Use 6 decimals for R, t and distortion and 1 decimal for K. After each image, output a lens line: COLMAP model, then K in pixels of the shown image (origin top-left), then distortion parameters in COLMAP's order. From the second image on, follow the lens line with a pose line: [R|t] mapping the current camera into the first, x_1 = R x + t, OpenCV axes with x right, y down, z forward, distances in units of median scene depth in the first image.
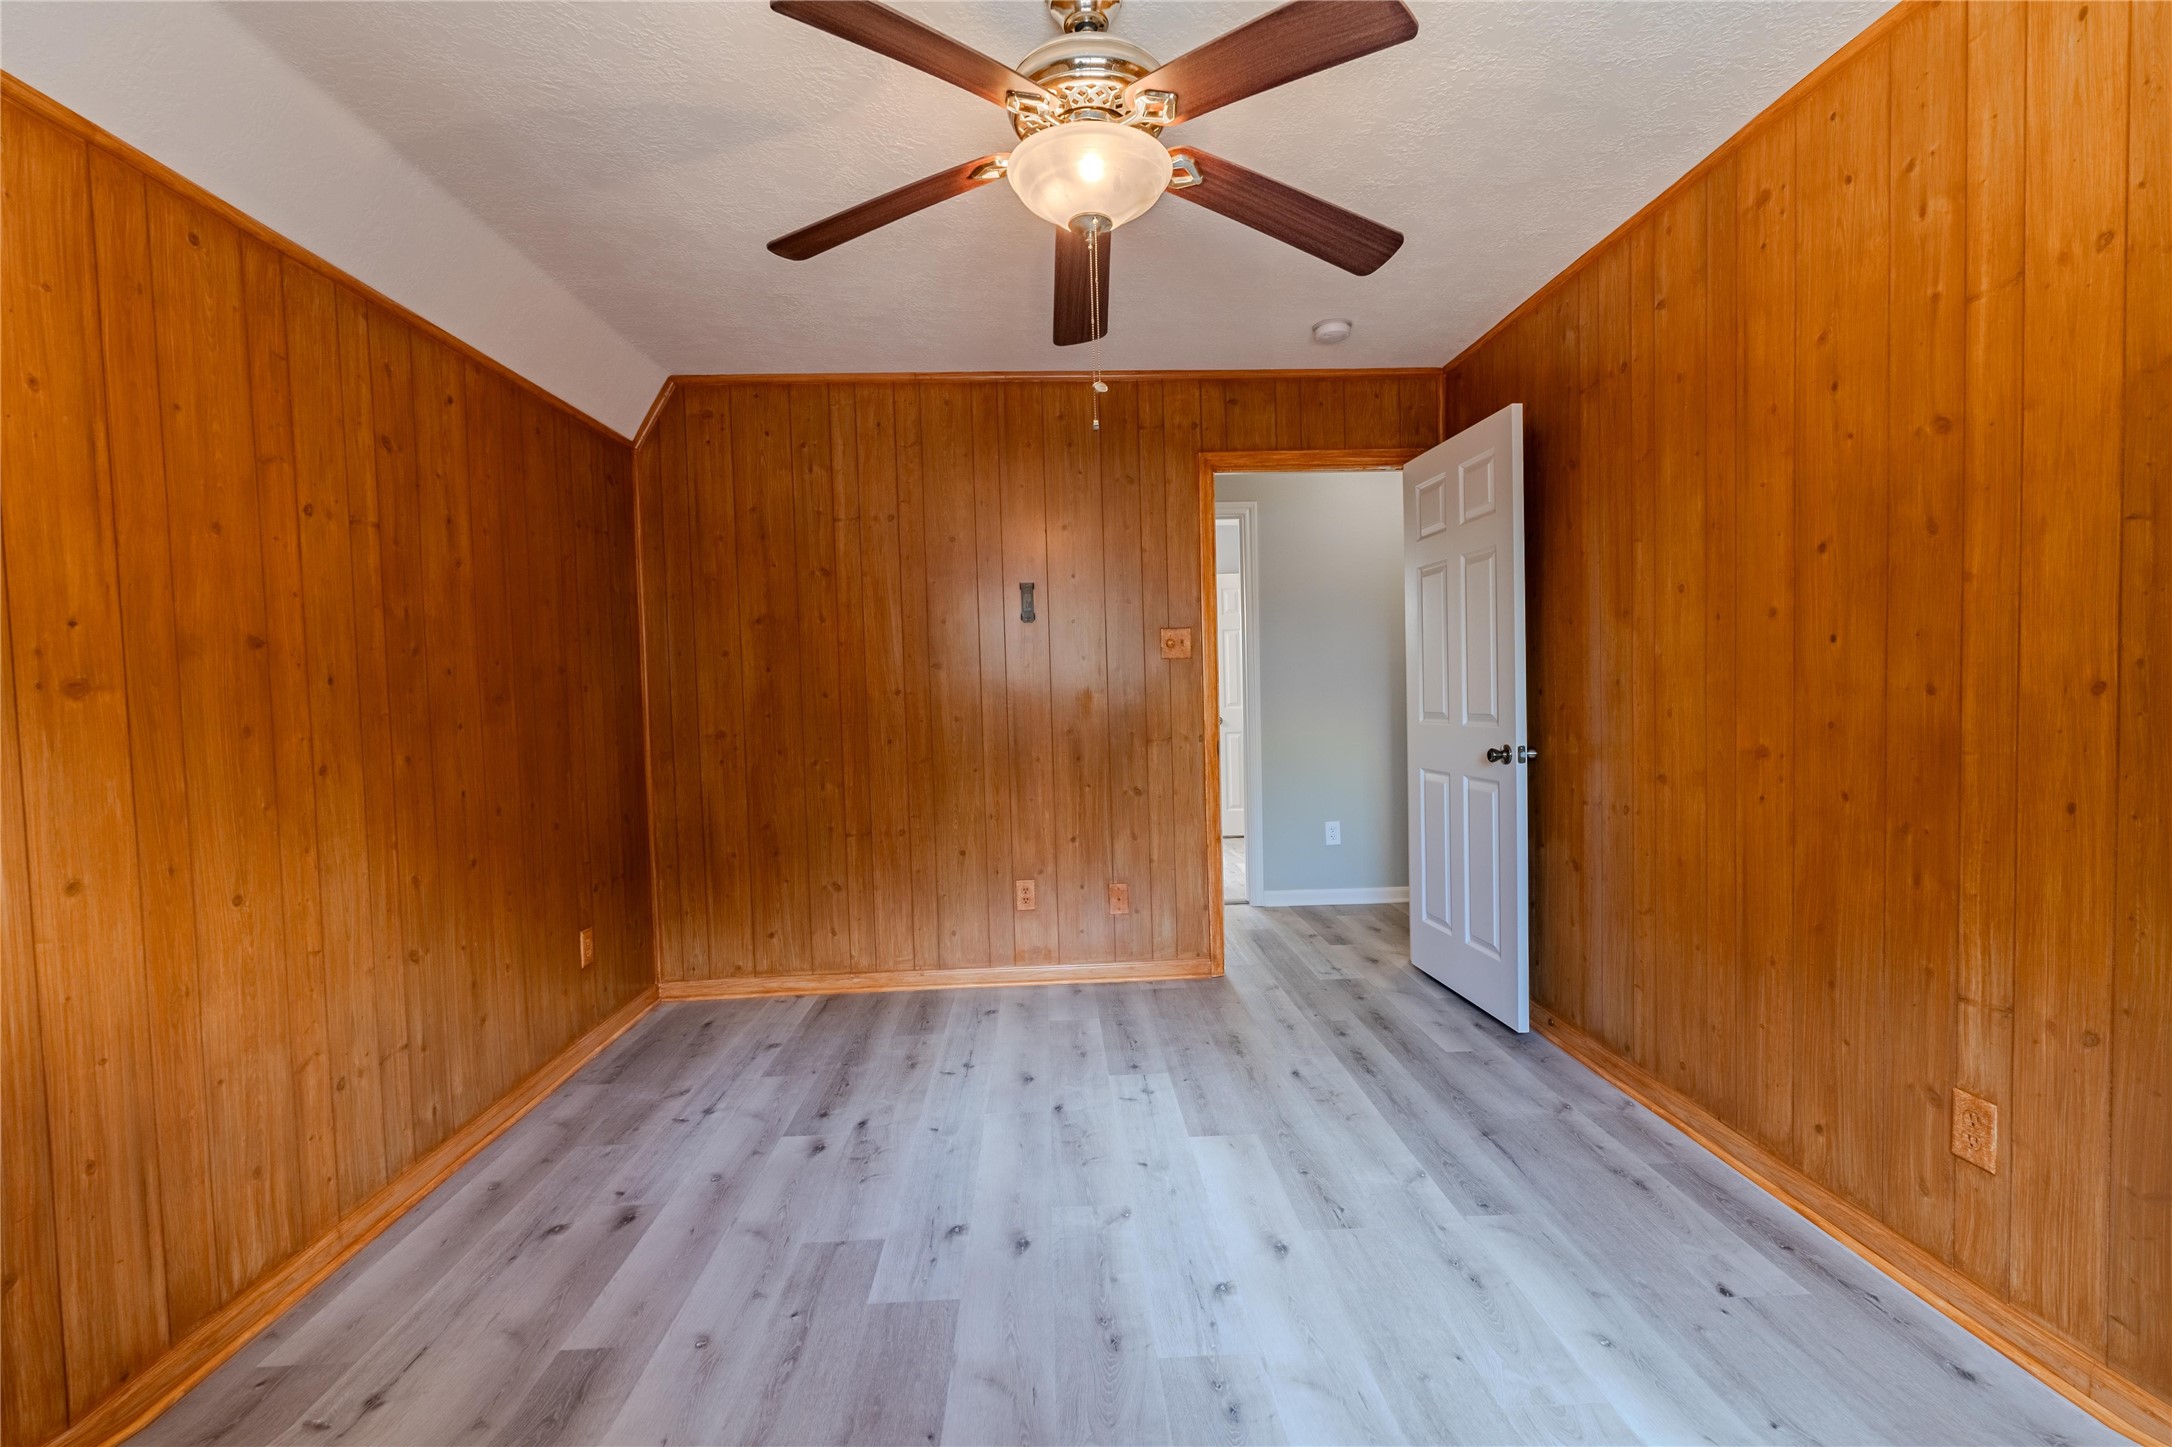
lens RADIAL K [[963.4, 0, 1084.9], [0, 963.4, 726.4], [0, 0, 1]] dist [-0.002589, -0.000534]
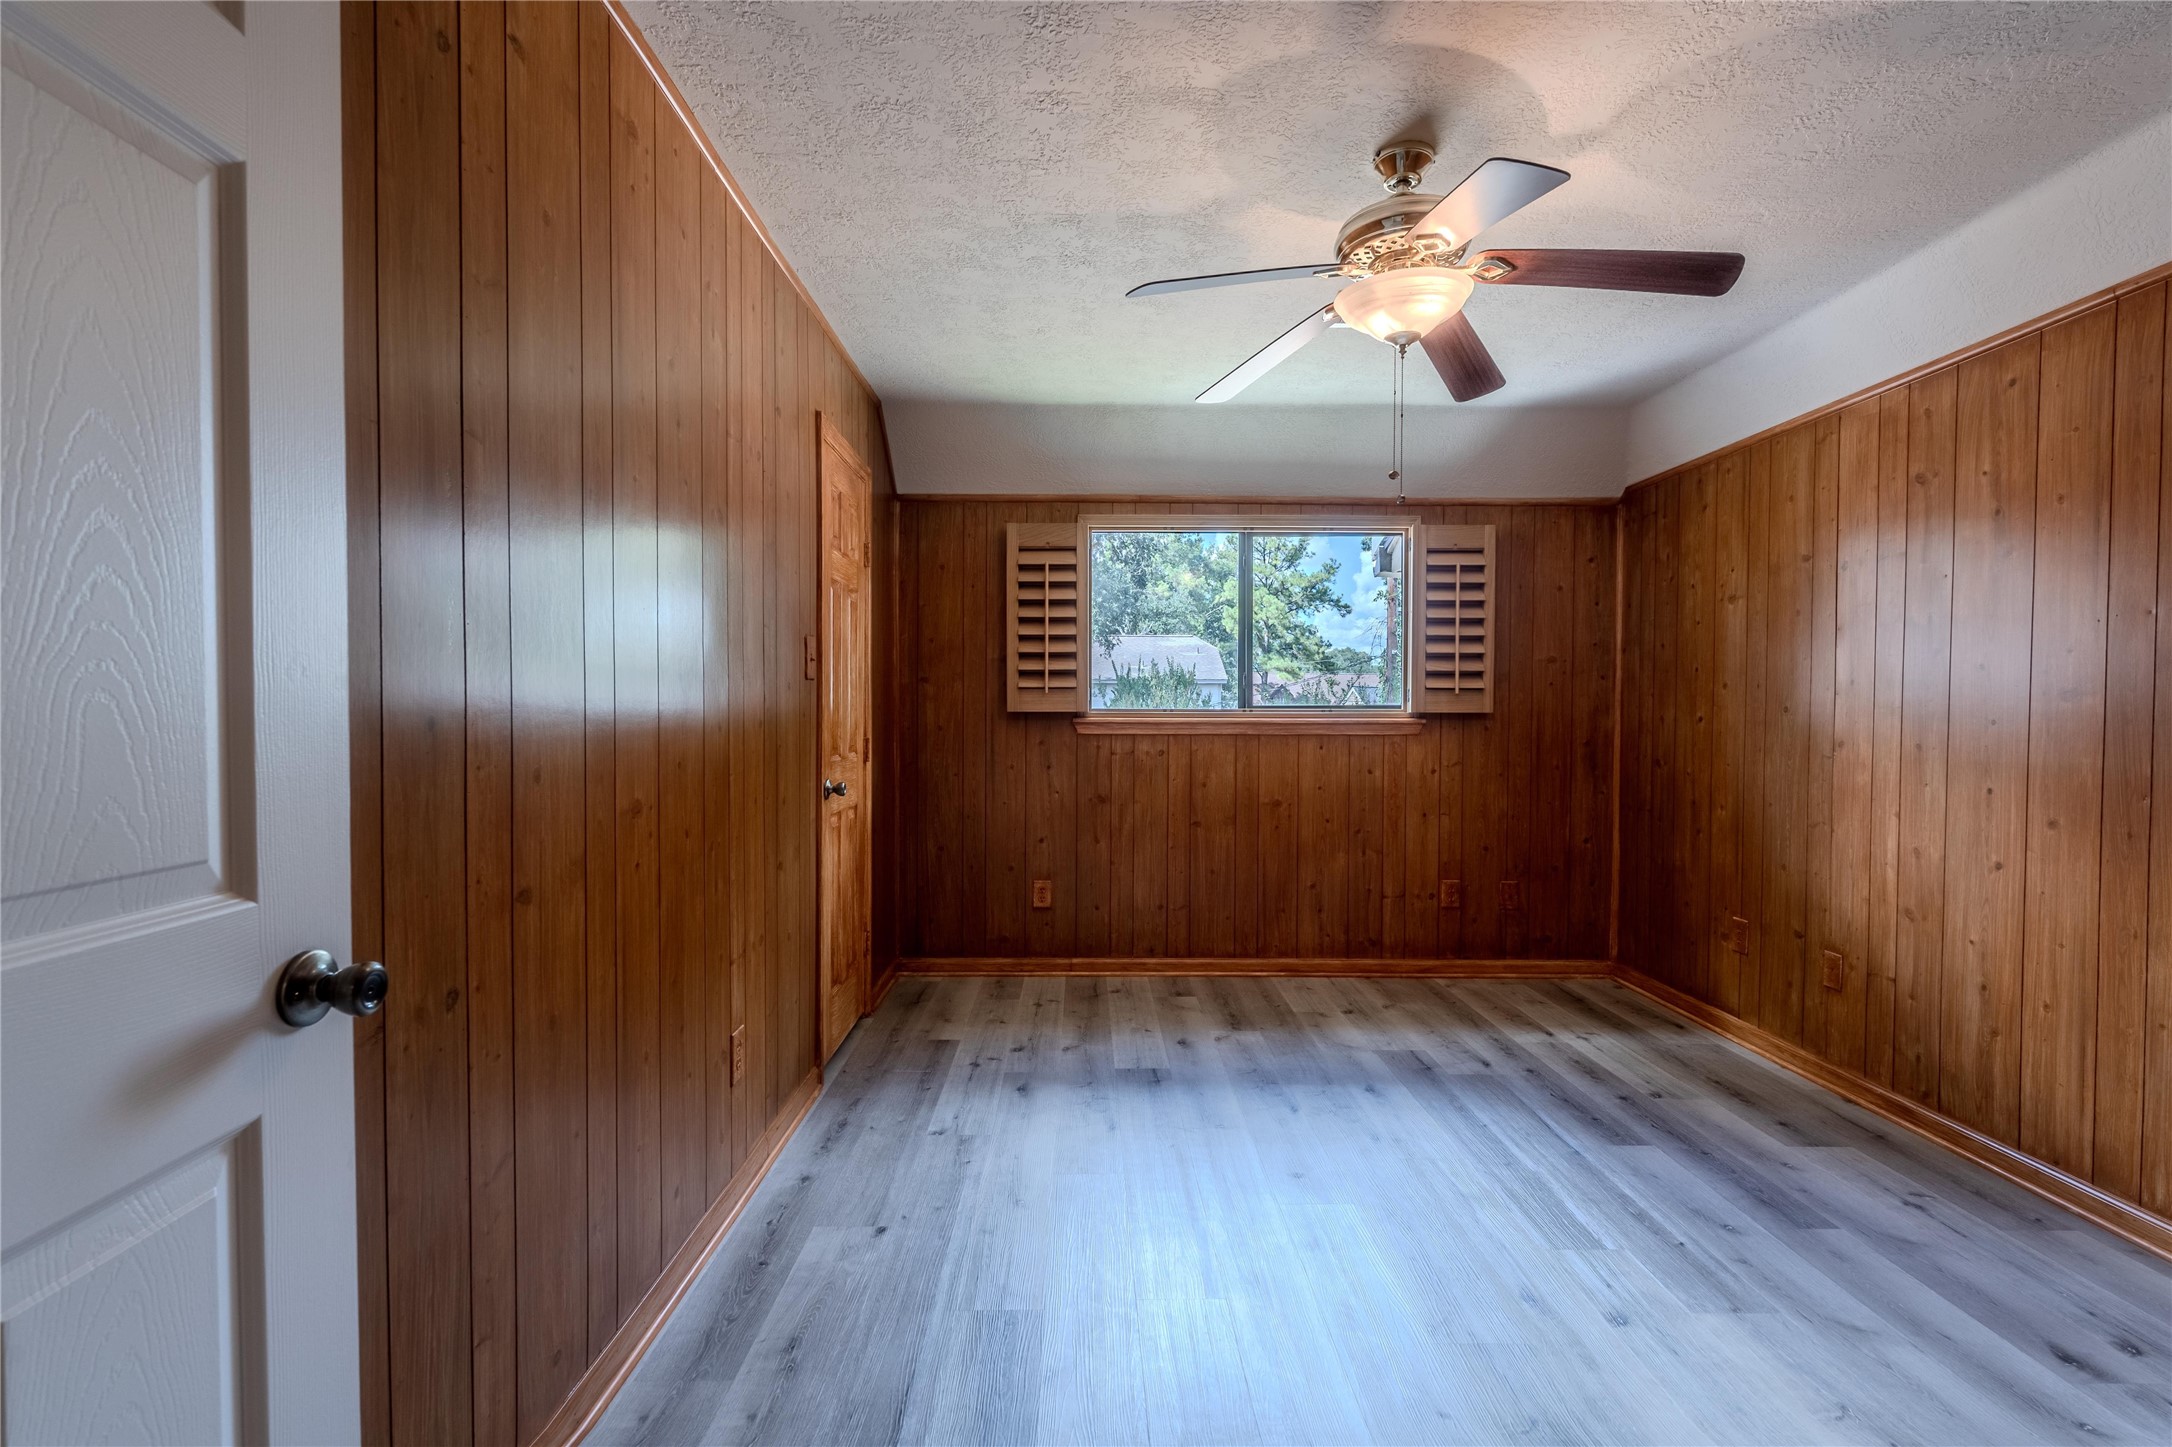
lens RADIAL K [[963.4, 0, 1084.9], [0, 963.4, 726.4], [0, 0, 1]] dist [-0.002589, -0.000534]
pose [[-0.998814, 0.022727, 0.043055, 0.388599], [0.025042, 0.998226, 0.054011, -0.100741], [-0.041751, 0.055025, -0.997612, 2.375300]]
